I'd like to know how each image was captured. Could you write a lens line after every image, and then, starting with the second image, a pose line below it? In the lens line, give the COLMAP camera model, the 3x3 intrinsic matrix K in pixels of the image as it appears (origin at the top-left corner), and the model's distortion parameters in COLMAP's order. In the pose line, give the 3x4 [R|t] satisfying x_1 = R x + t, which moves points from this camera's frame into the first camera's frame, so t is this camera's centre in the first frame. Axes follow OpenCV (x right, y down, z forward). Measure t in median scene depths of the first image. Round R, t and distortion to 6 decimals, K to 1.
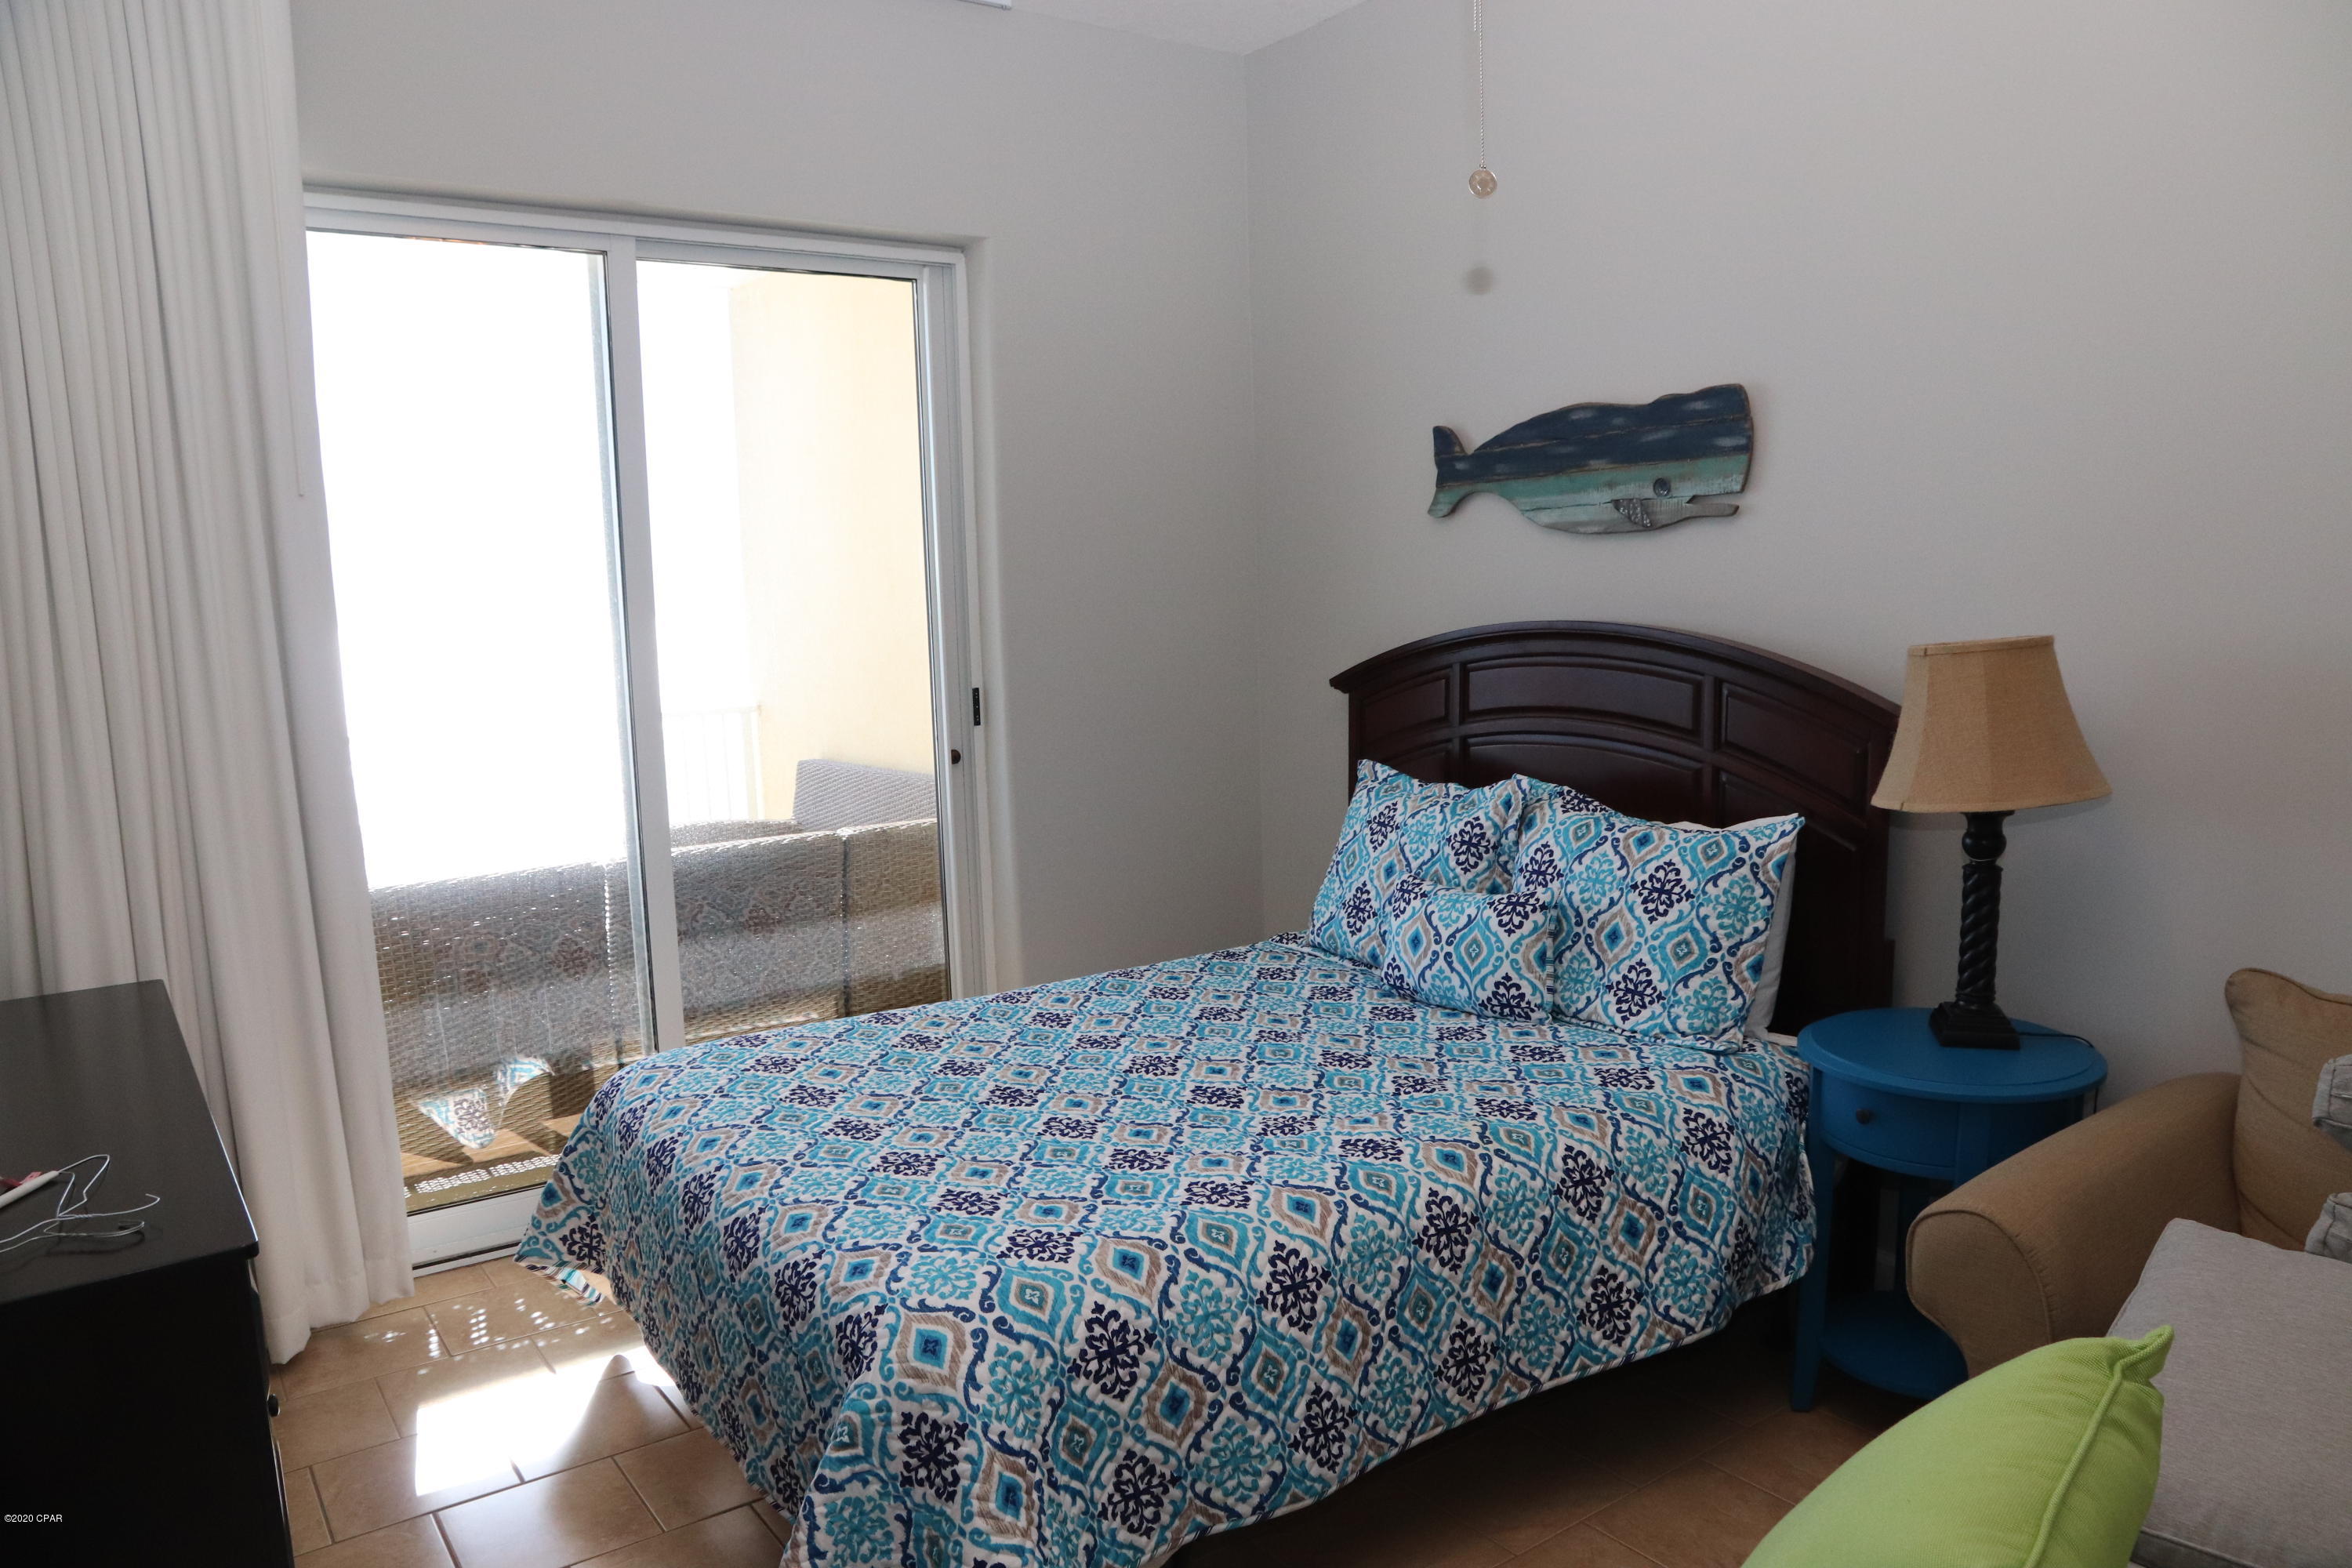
lens RADIAL K [[1614.8, 0, 1183.5], [0, 1614.8, 781.0], [0, 0, 1]] dist [-0.115301, 0.080672]
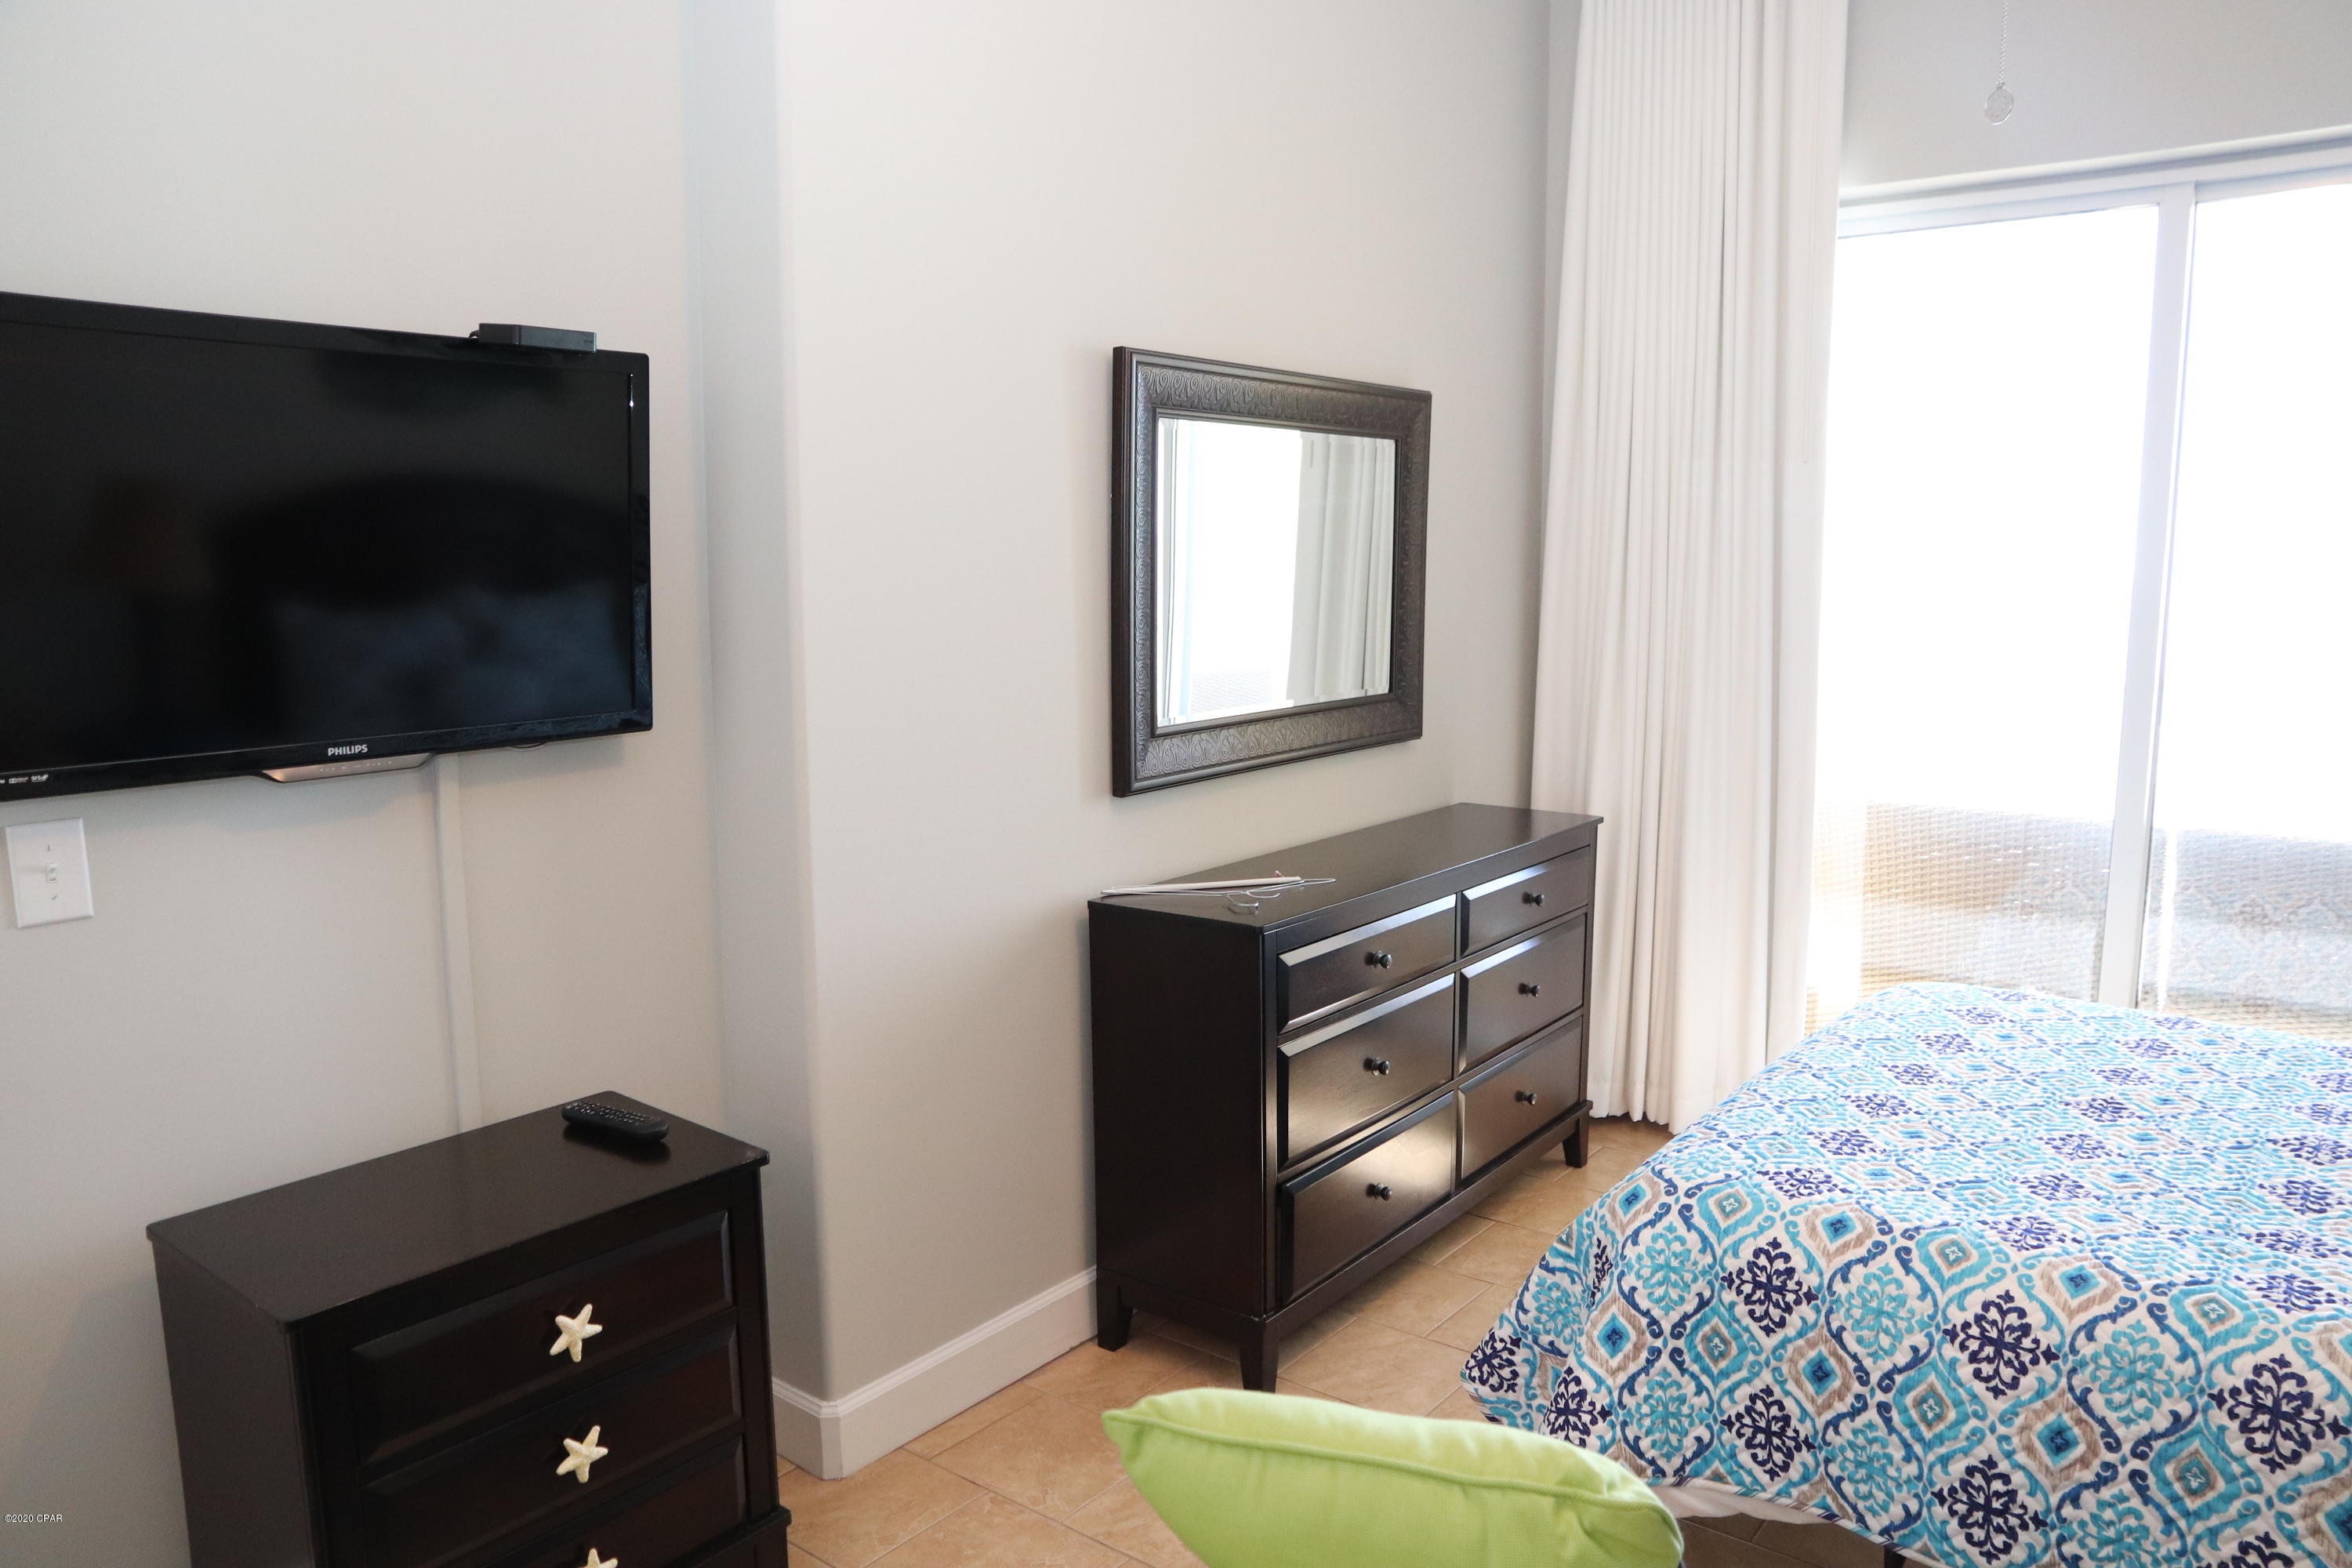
lens RADIAL K [[1614.8, 0, 1209.5], [0, 1614.8, 796.9], [0, 0, 1]] dist [-0.115301, 0.080672]
pose [[0.289408, 0.166485, -0.942617, 0.634175], [-0.120535, 0.983258, 0.136656, -0.046702], [0.949586, 0.074069, 0.304630, 0.251482]]
